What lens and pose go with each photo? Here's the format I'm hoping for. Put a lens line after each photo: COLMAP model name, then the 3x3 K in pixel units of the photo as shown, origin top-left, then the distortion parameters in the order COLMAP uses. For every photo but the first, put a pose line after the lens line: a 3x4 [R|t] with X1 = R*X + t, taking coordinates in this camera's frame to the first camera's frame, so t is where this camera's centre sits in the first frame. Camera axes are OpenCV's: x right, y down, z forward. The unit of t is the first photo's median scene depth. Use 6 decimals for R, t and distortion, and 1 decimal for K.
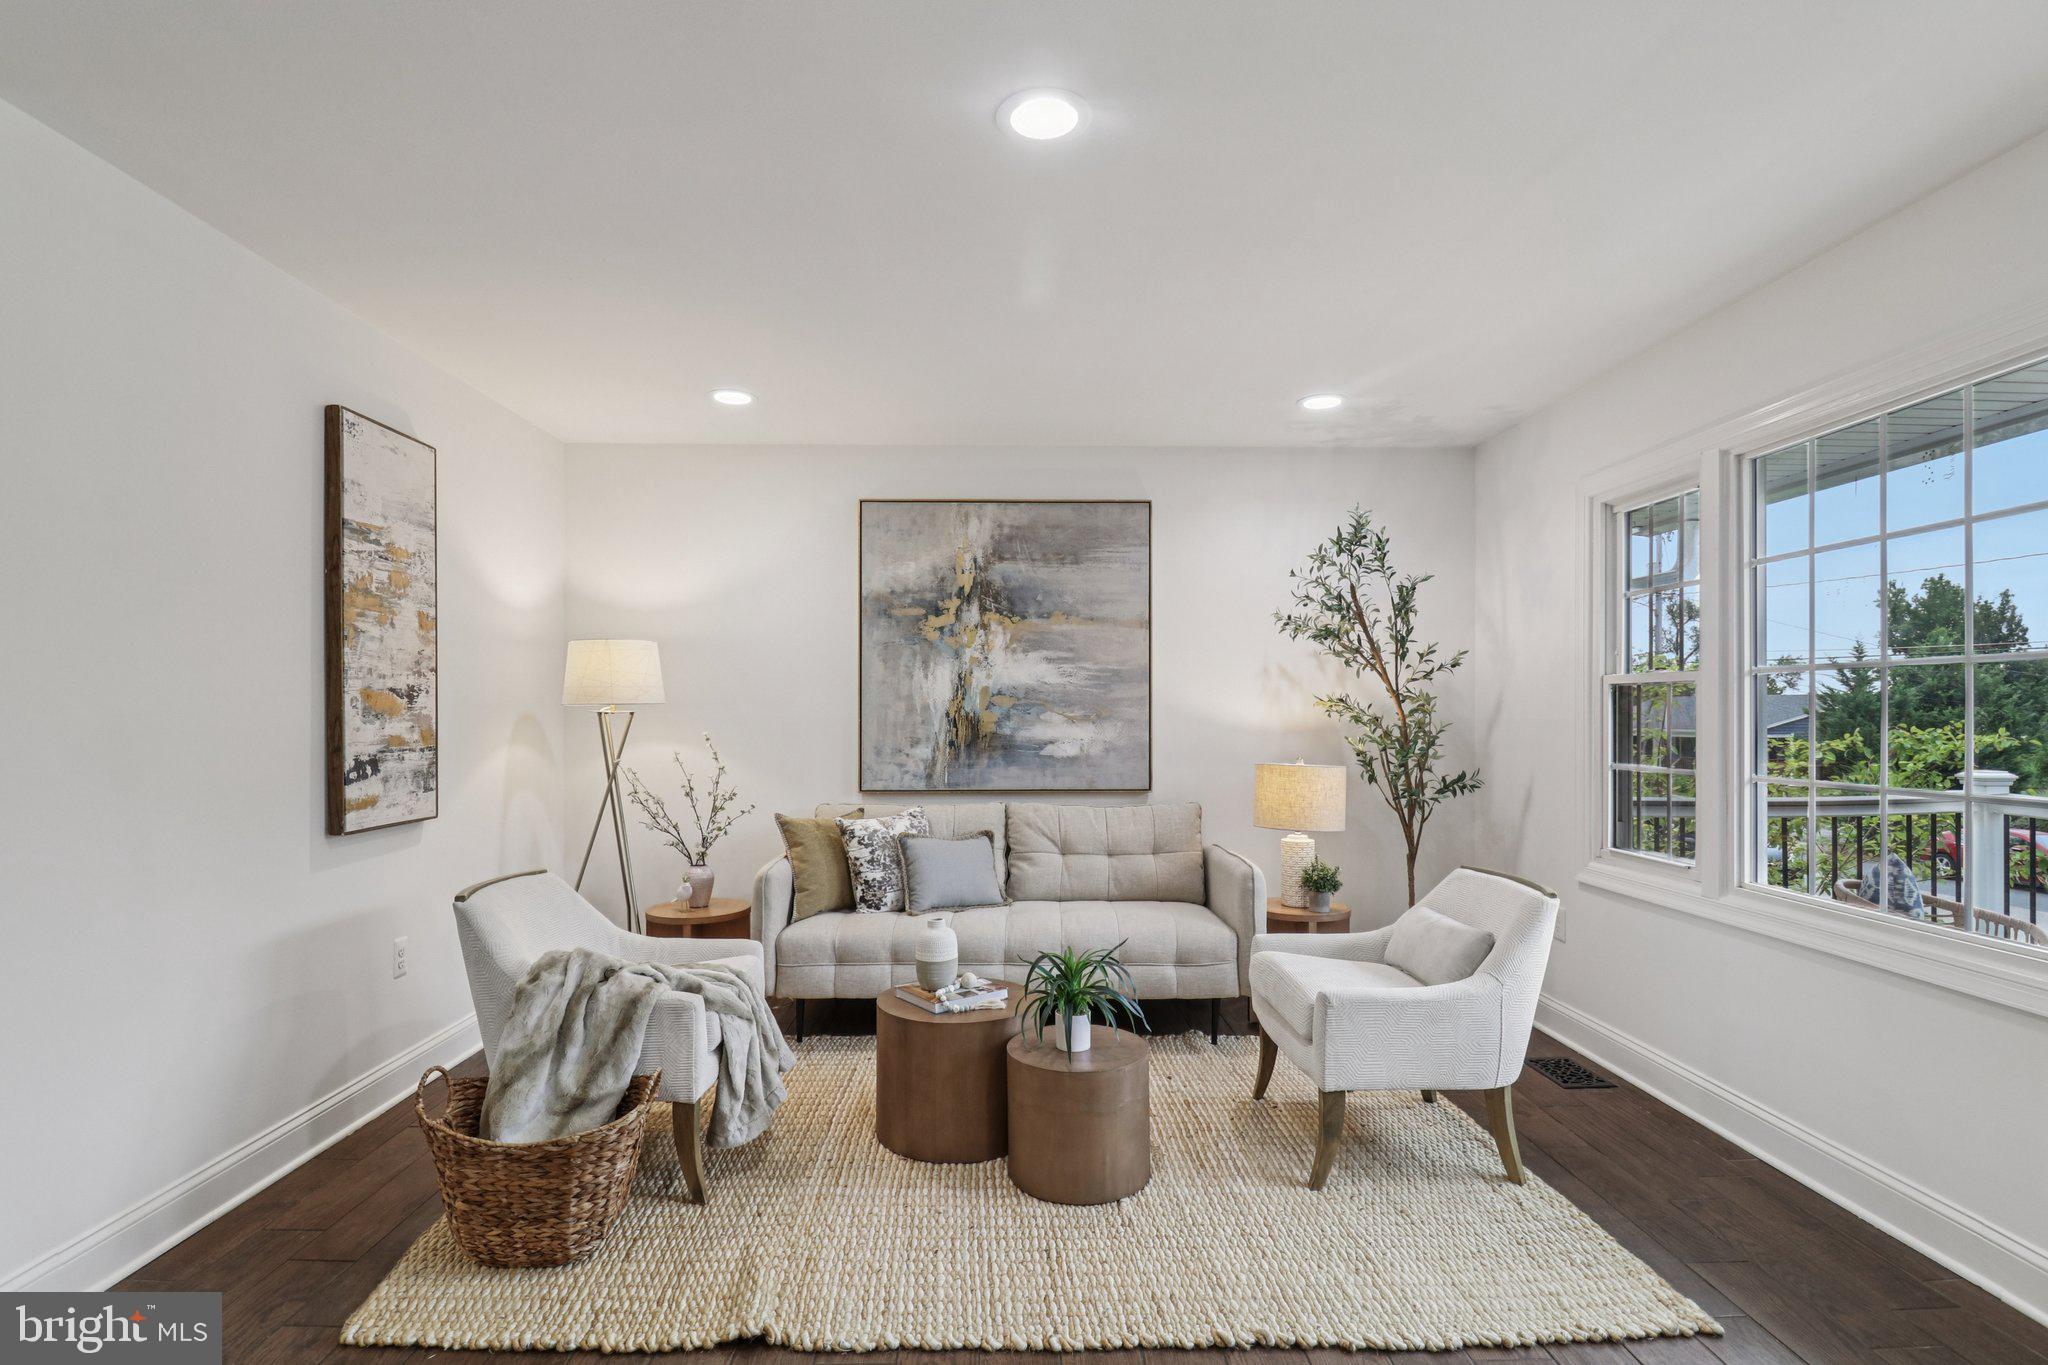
lens RADIAL K [[983.7, 0, 1029.7], [0, 983.7, 708.1], [0, 0, 1]] dist [-0.000287, -0.000190]
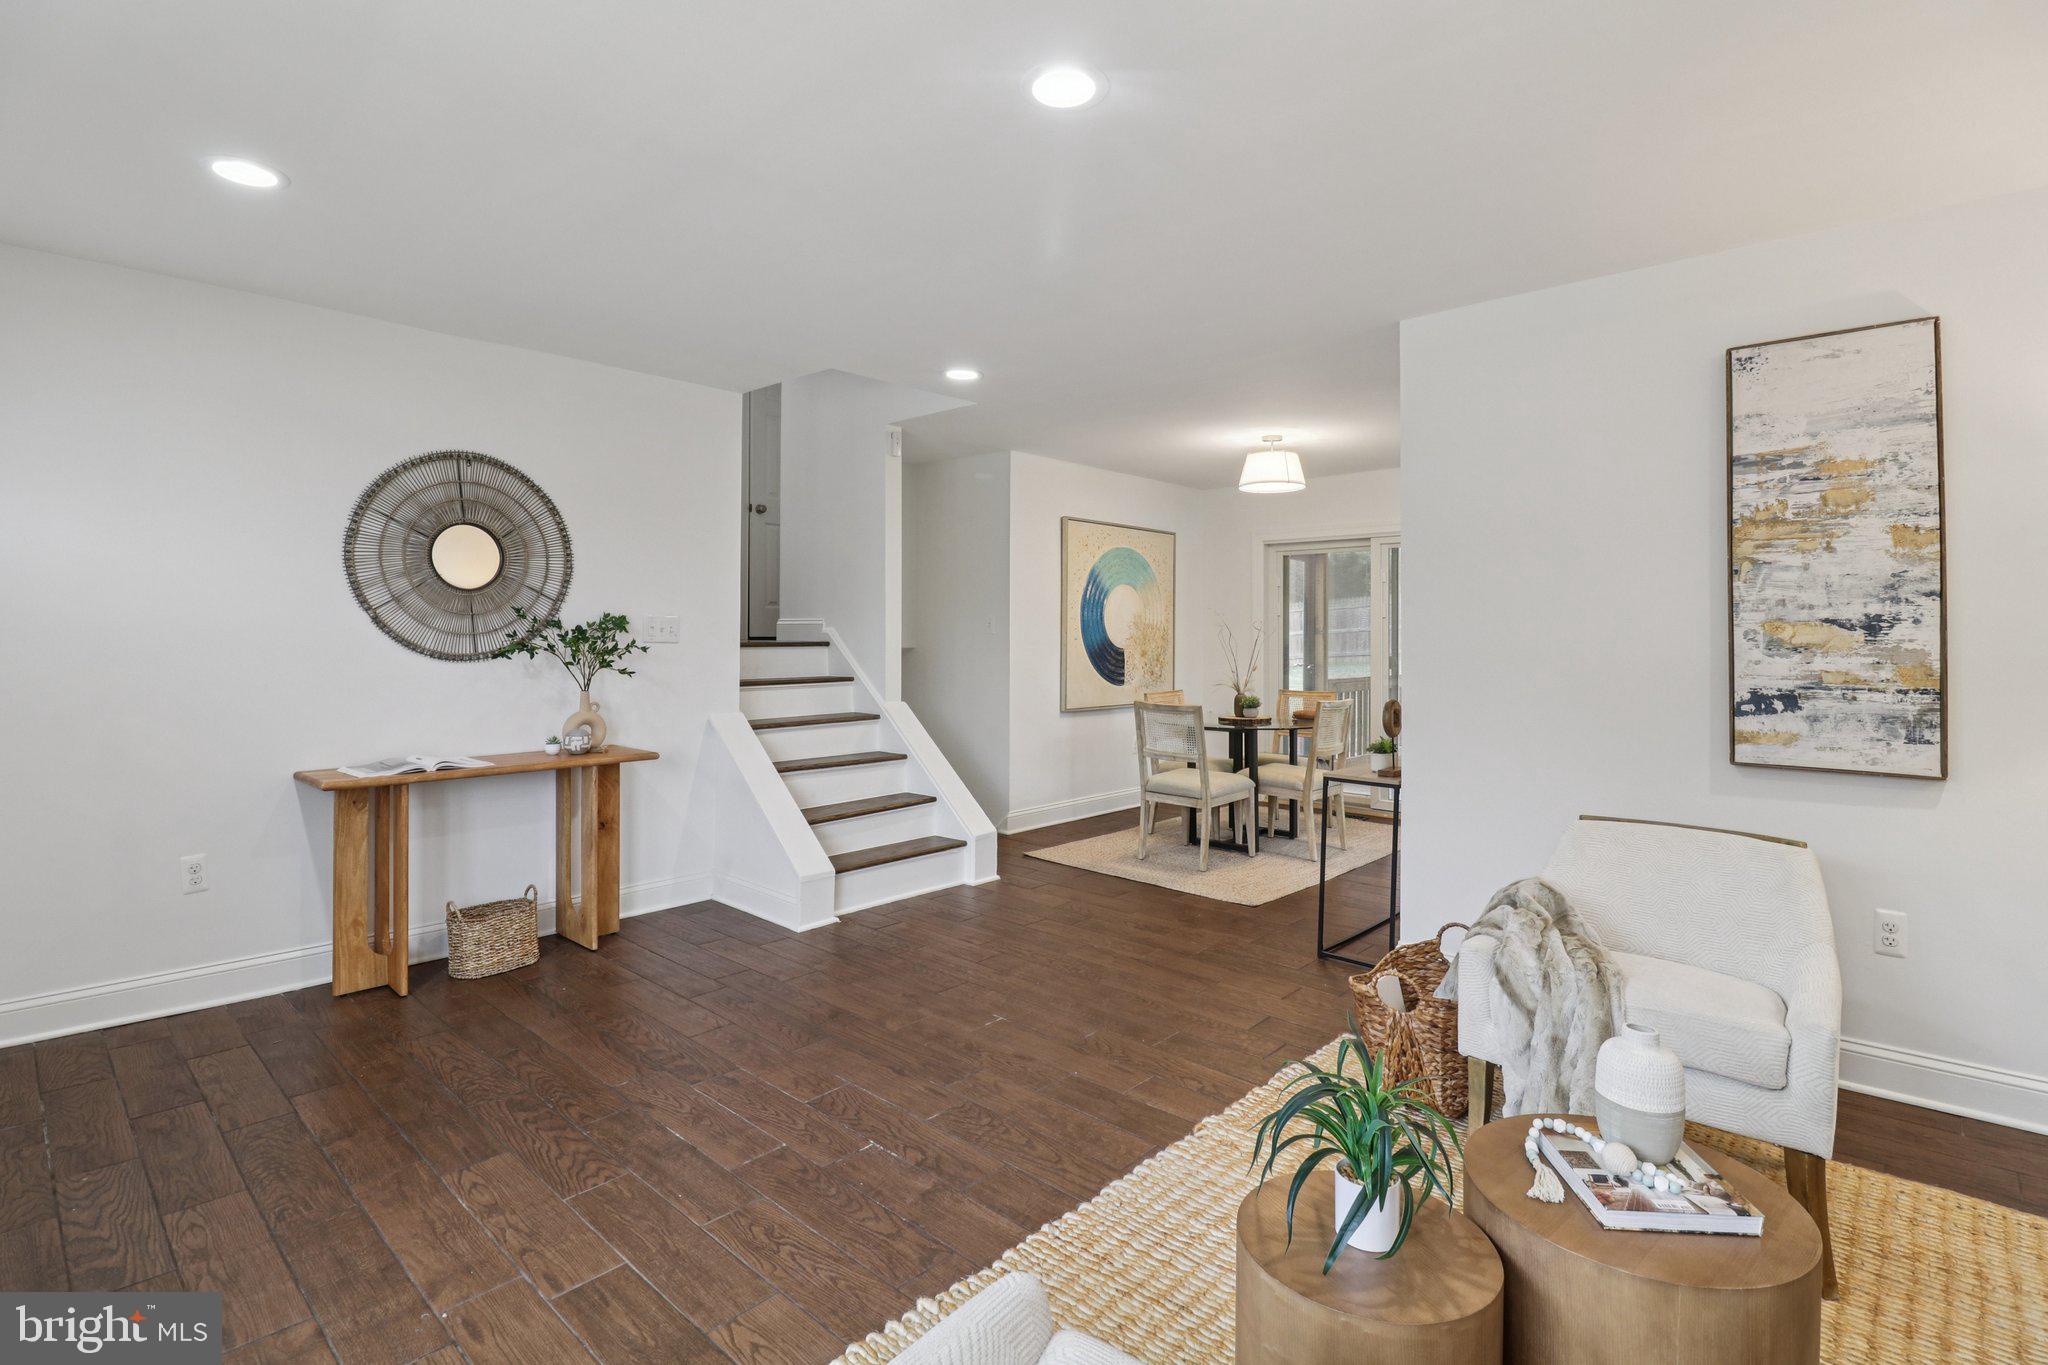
lens RADIAL K [[964.2, 0, 1021.6], [0, 964.2, 618.0], [0, 0, 1]] dist [-0.001412, -0.018952]
pose [[-0.698470, -0.014555, -0.715491, 0.383614], [-0.002246, 0.999833, -0.018147, -0.002860], [0.715635, -0.011068, -0.698386, 0.833276]]
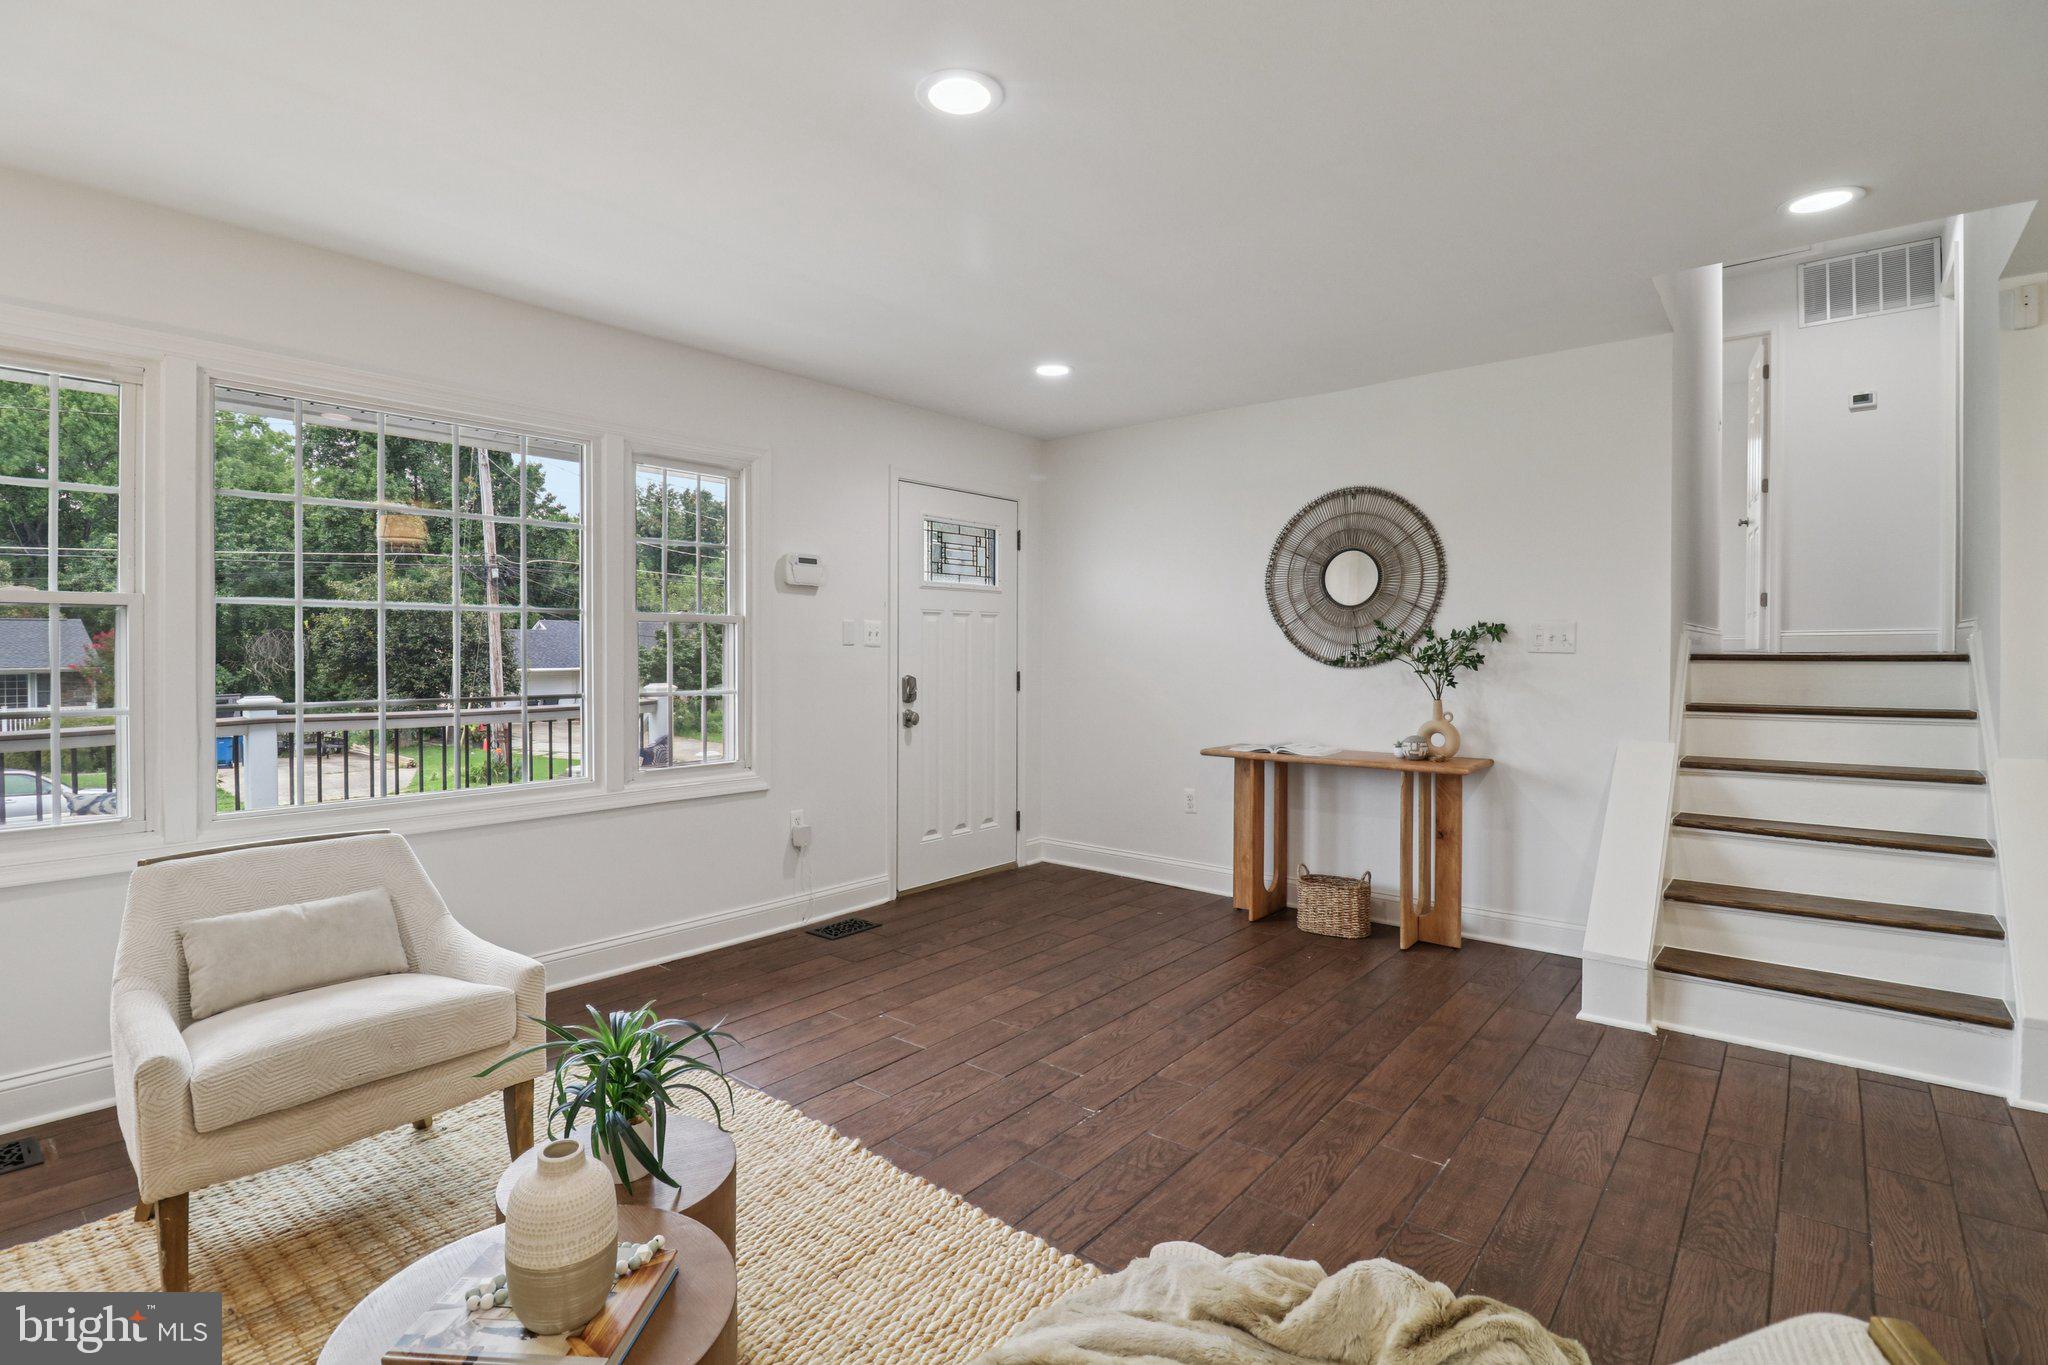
lens RADIAL K [[982.5, 0, 1024.0], [0, 982.5, 643.6], [0, 0, 1]] dist [0.001016, -0.015492]
pose [[-0.750013, 0.002721, 0.661417, -0.412705], [-0.001568, 0.999981, -0.005891, 0.003710], [-0.661421, -0.005456, -0.749995, 0.874539]]
